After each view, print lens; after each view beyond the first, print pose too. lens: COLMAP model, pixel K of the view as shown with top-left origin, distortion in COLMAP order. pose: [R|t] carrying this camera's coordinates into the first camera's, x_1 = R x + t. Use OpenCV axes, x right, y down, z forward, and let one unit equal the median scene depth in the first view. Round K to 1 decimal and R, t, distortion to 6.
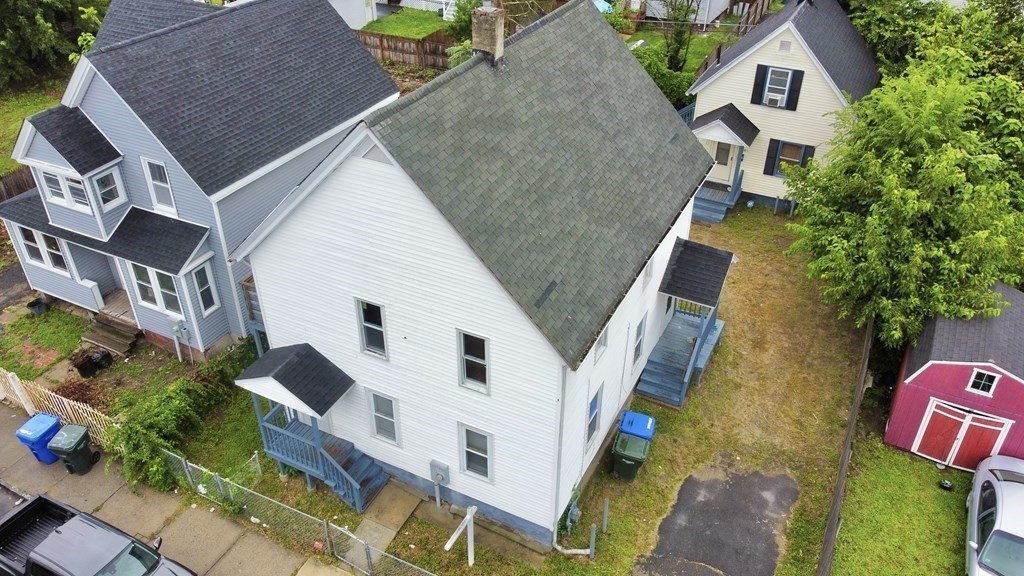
lens RADIAL K [[782.2, 0, 512.0], [0, 782.2, 288.0], [0, 0, 1]] dist [-0.002991, -0.006069]
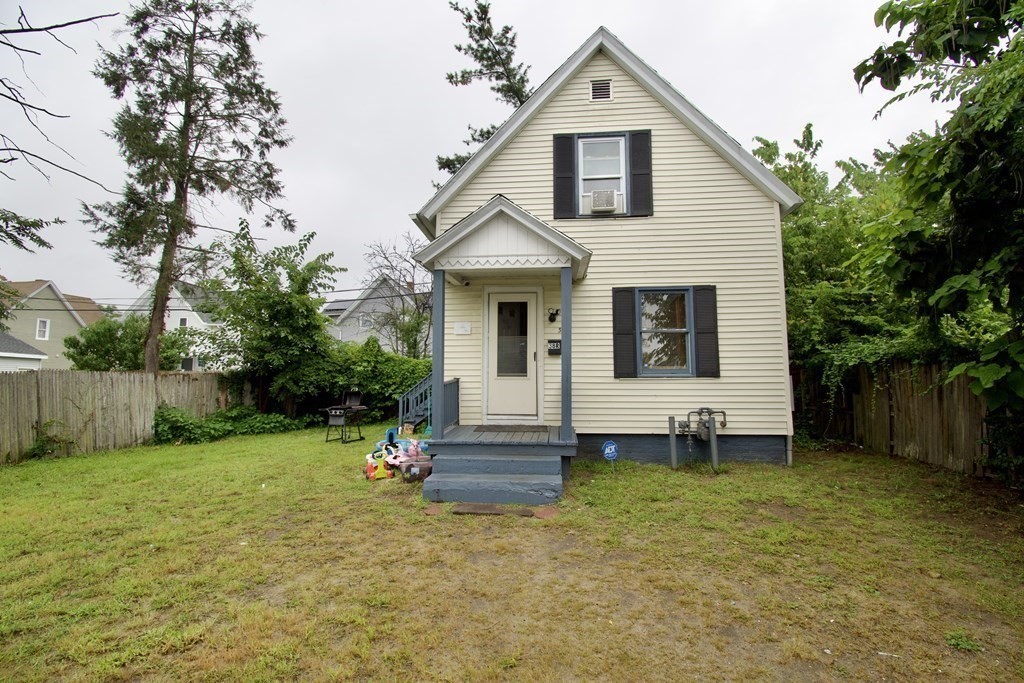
lens RADIAL K [[452.6, 0, 517.8], [0, 452.6, 332.7], [0, 0, 1]] dist [0.021980, -0.024533]
pose [[0.926326, 0.030595, 0.375480, 0.272405], [0.216419, 0.772599, -0.596869, -0.045796], [-0.308357, 0.634156, 0.709057, 1.248412]]
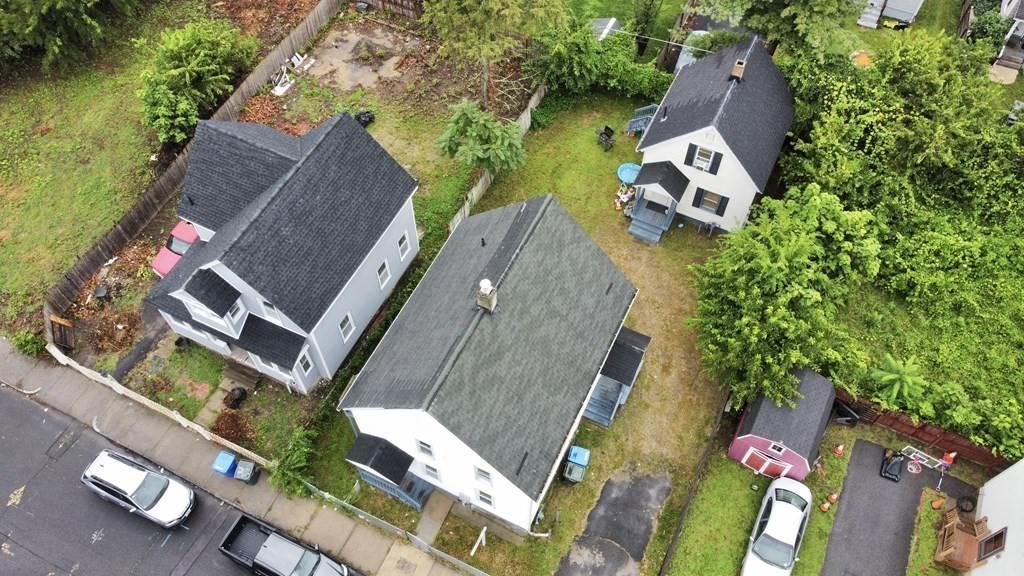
lens RADIAL K [[782.2, 0, 512.0], [0, 782.2, 288.0], [0, 0, 1]] dist [-0.002991, -0.006069]
pose [[0.999886, -0.013808, 0.006131, 0.009951], [0.010334, 0.921119, 0.389144, -0.808060], [-0.011020, -0.389036, 0.921156, -0.409443]]
